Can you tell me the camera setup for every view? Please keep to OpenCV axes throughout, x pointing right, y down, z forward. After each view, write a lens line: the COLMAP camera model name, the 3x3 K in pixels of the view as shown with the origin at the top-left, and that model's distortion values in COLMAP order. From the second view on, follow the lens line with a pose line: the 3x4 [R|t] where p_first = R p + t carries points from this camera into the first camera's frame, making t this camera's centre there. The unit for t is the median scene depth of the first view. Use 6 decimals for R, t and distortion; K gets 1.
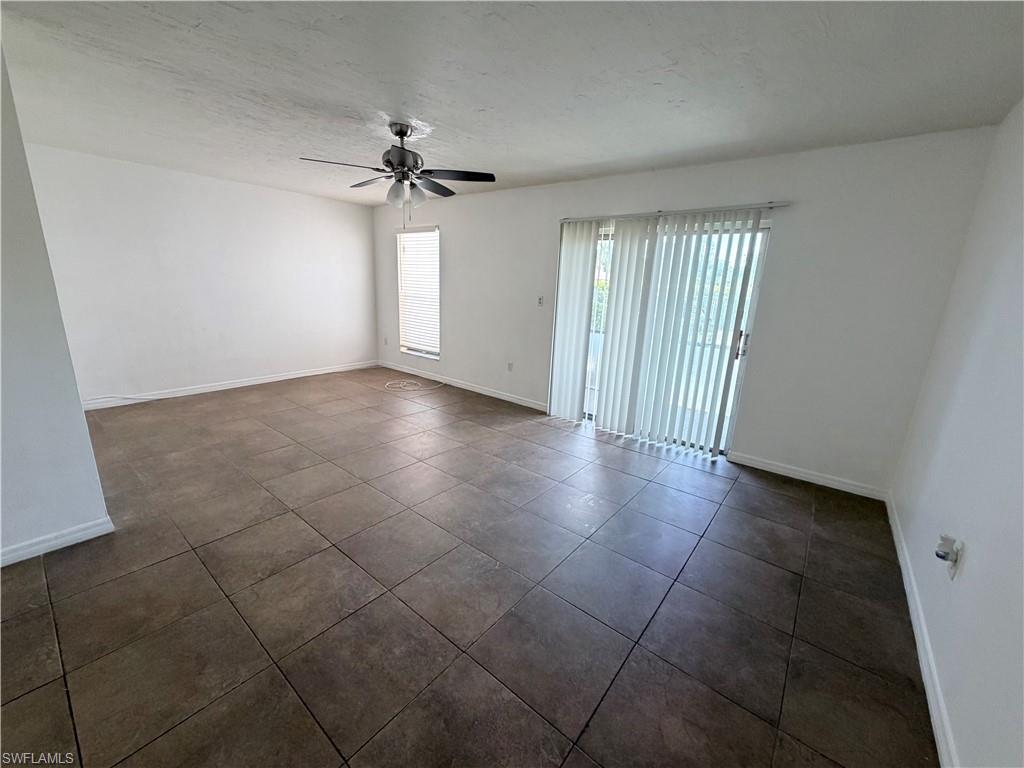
lens RADIAL K [[408.5, 0, 510.5], [0, 408.5, 384.4], [0, 0, 1]] dist [0.001303, 0.000133]
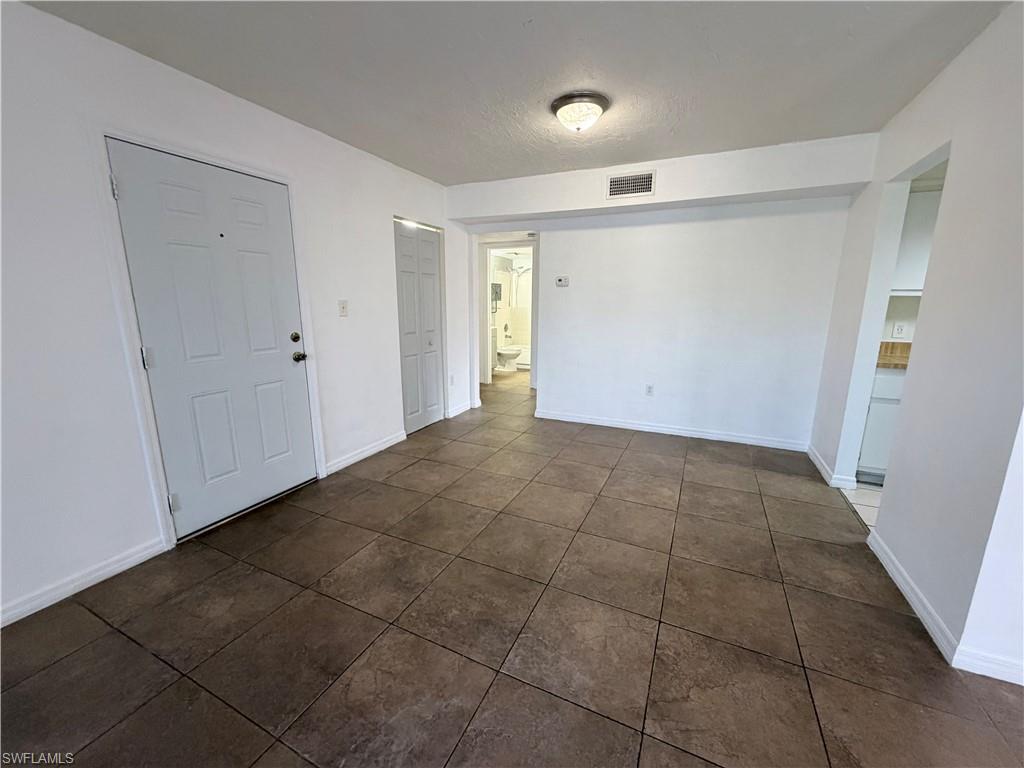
lens RADIAL K [[408.5, 0, 512.4], [0, 408.5, 383.6], [0, 0, 1]] dist [0.001303, 0.000133]
pose [[-0.970382, 0.004790, -0.241527, -0.157853], [-0.100048, 0.902061, 0.419853, -0.354597], [0.219883, 0.431582, -0.874865, 1.646227]]
